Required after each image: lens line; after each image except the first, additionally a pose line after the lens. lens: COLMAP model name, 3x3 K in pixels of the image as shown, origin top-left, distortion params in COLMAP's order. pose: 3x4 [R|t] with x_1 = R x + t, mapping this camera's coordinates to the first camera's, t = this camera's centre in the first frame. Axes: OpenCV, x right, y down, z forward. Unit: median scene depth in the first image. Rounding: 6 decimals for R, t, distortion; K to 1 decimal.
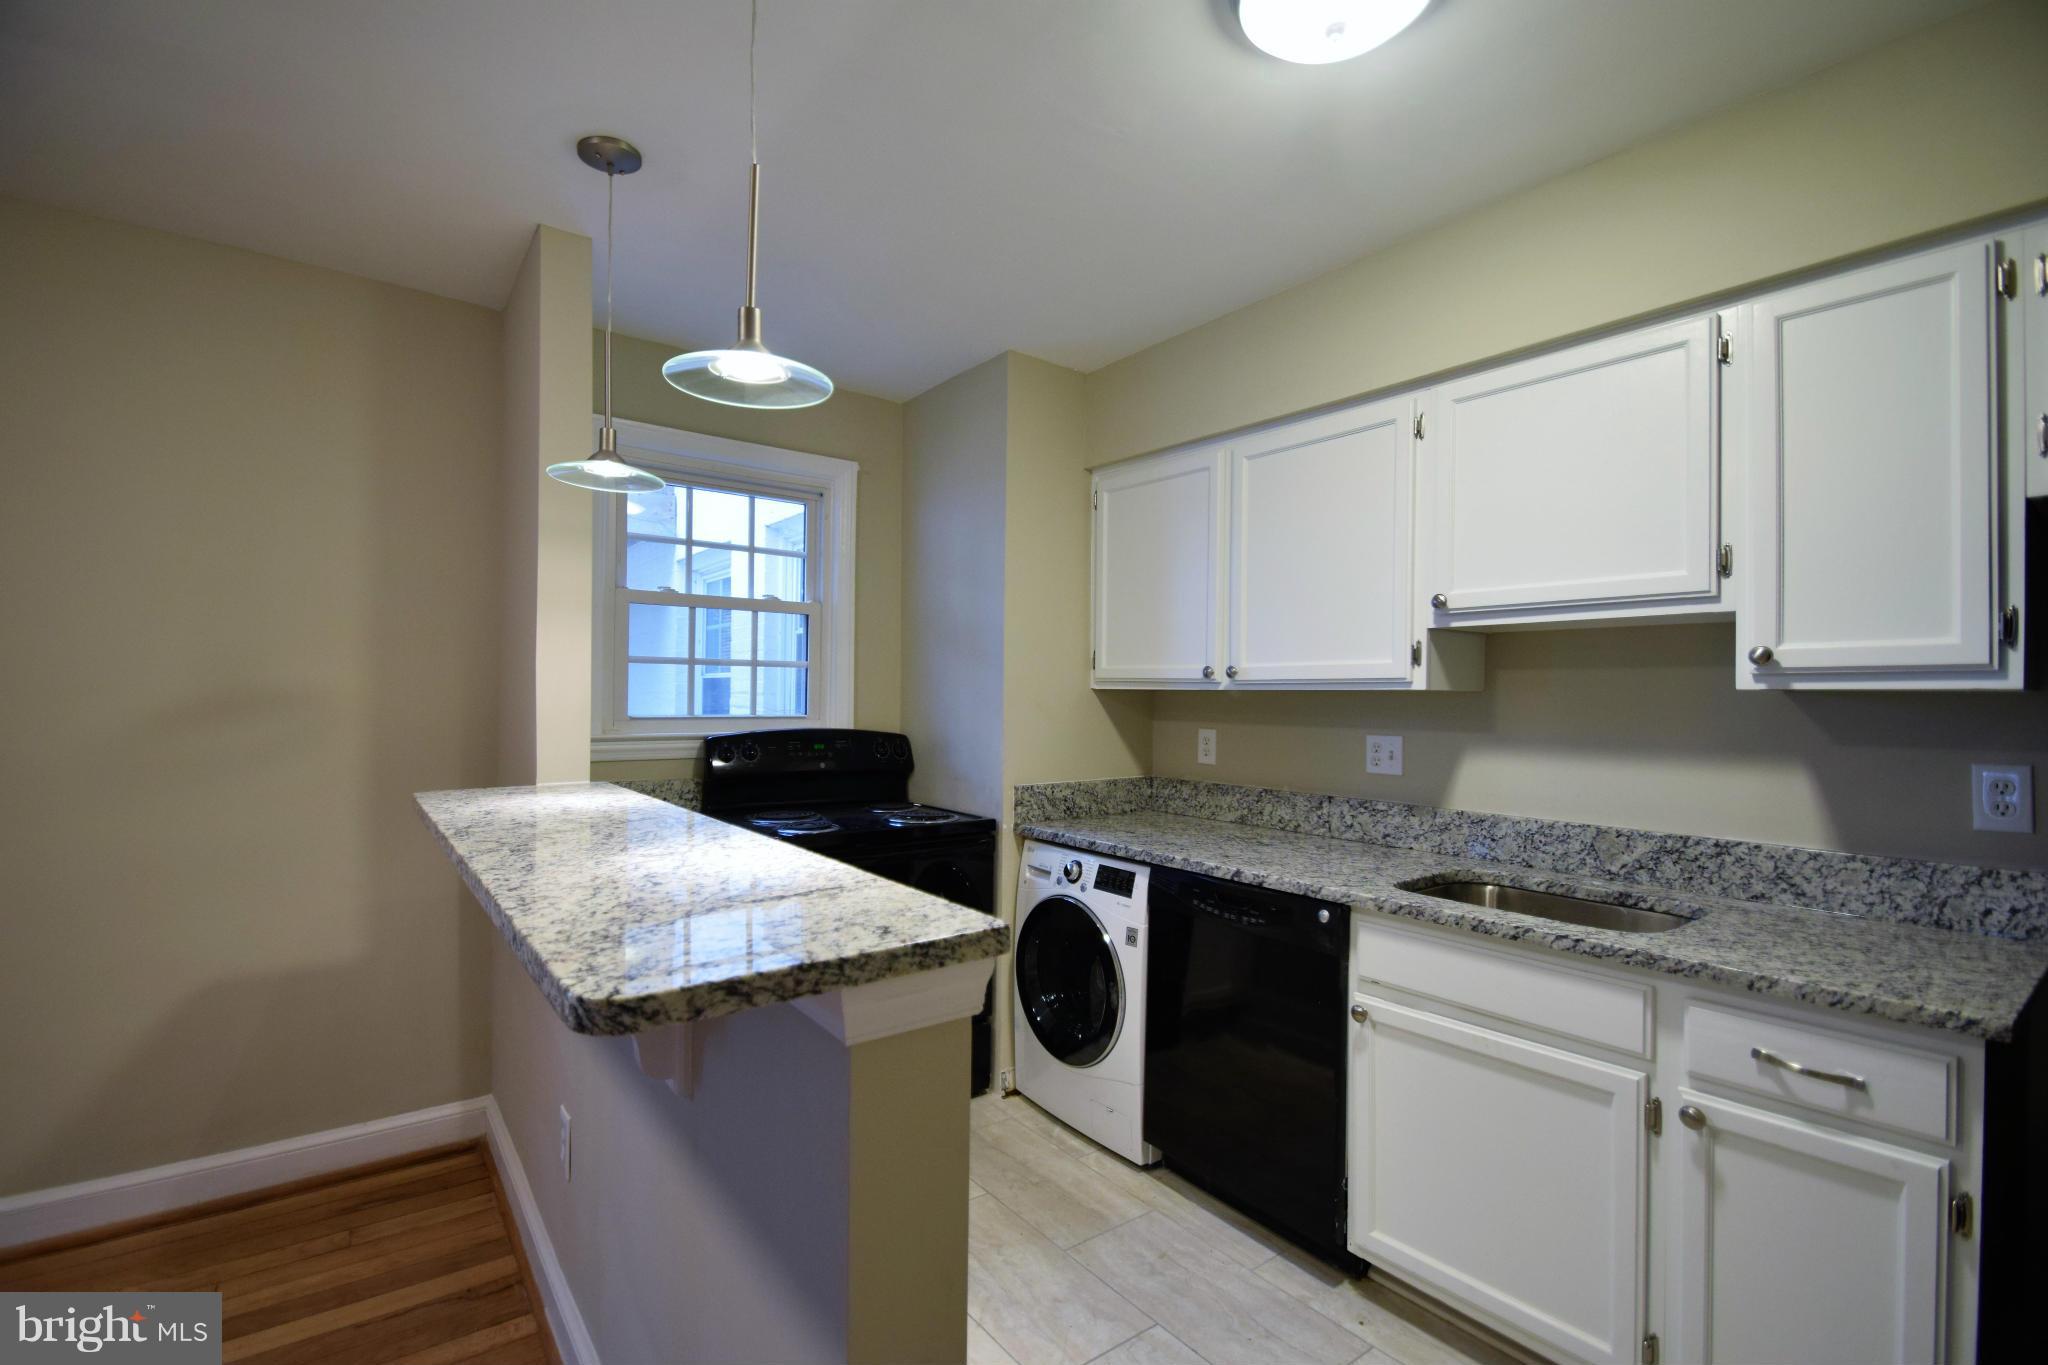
lens RADIAL K [[896.7, 0, 1013.2], [0, 896.7, 700.4], [0, 0, 1]] dist [0.017222, -0.018540]
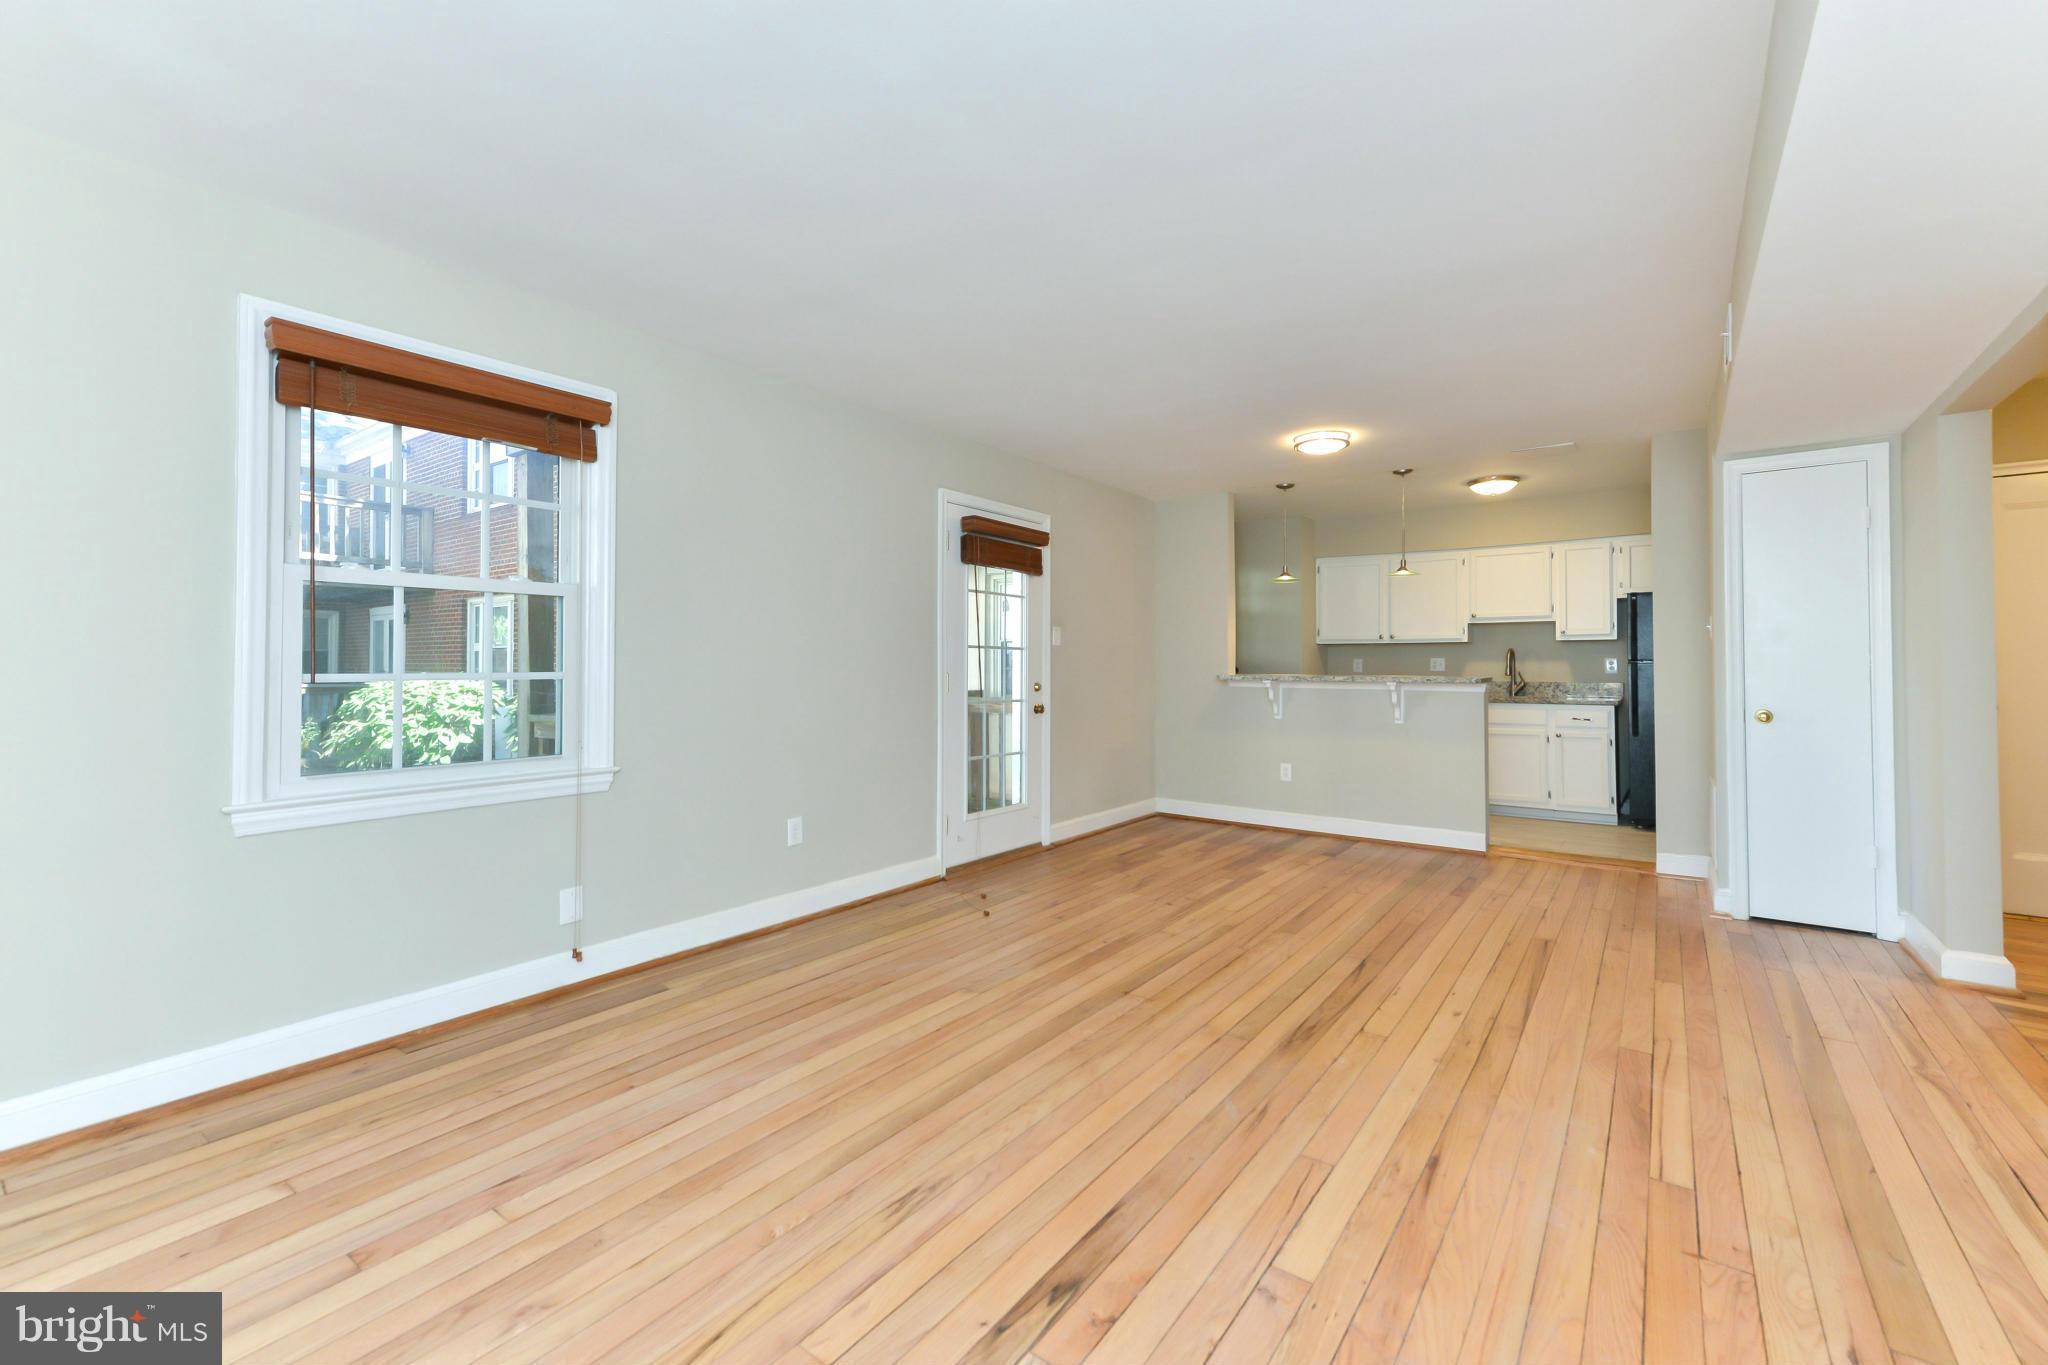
lens RADIAL K [[839.8, 0, 1035.4], [0, 839.8, 664.3], [0, 0, 1]] dist [0.010288, -0.000190]
pose [[0.958289, -0.014304, 0.285443, -2.013590], [0.014317, 0.999895, 0.002044, 0.045242], [-0.285442, 0.002128, 0.958394, -1.568044]]
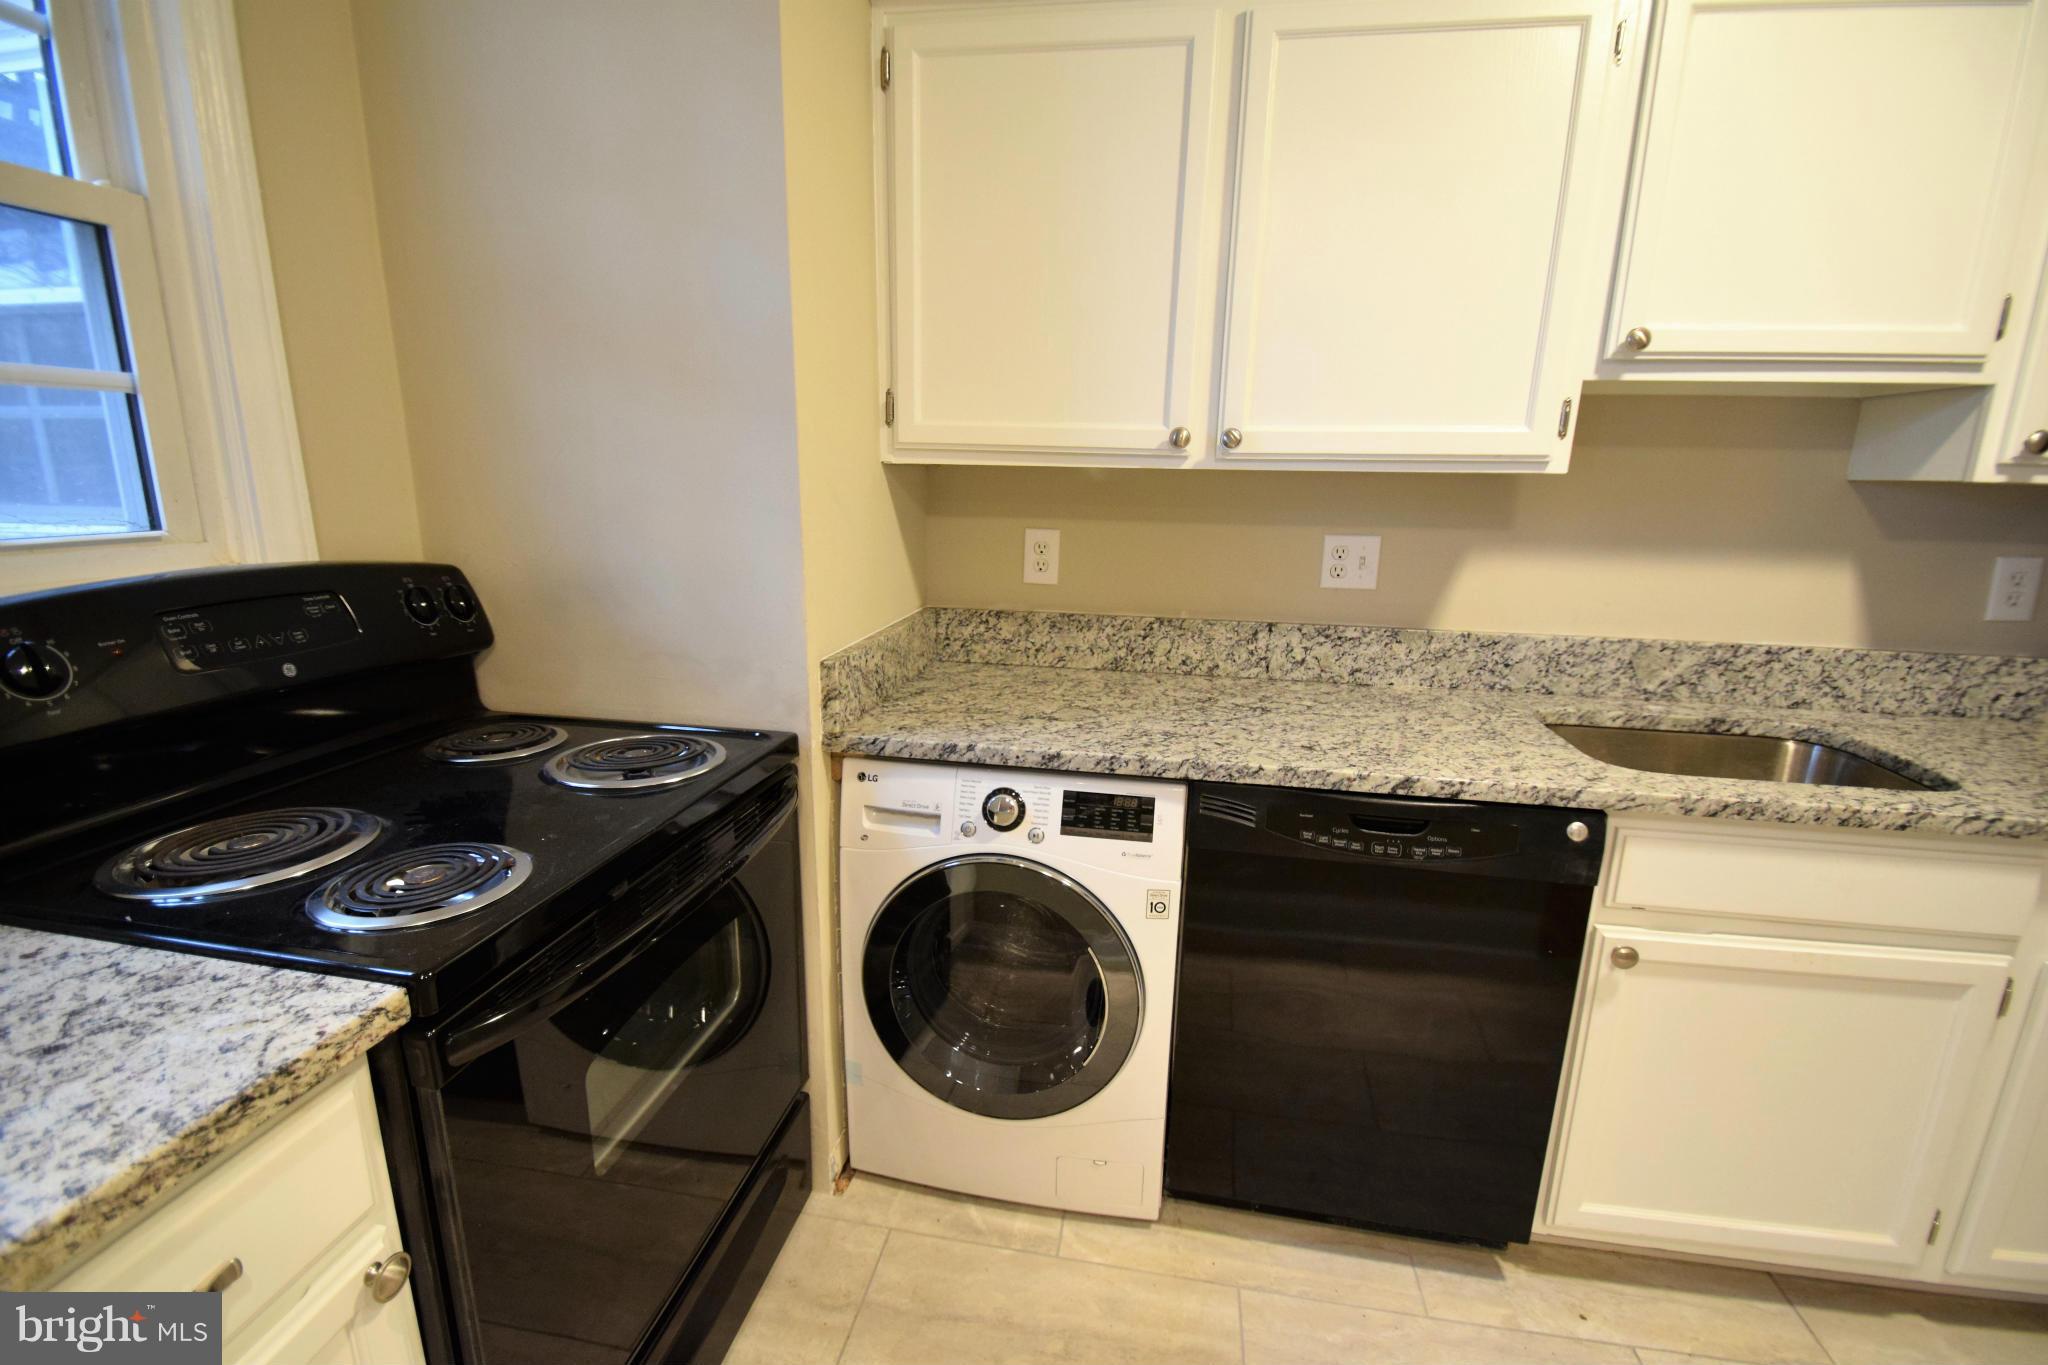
lens RADIAL K [[896.7, 0, 1013.2], [0, 896.7, 700.4], [0, 0, 1]] dist [0.017222, -0.018540]
pose [[0.733859, -0.164698, 0.659034, -0.353311], [-0.005530, 0.968683, 0.248240, -0.012743], [-0.679279, -0.185817, 0.709966, 0.784479]]
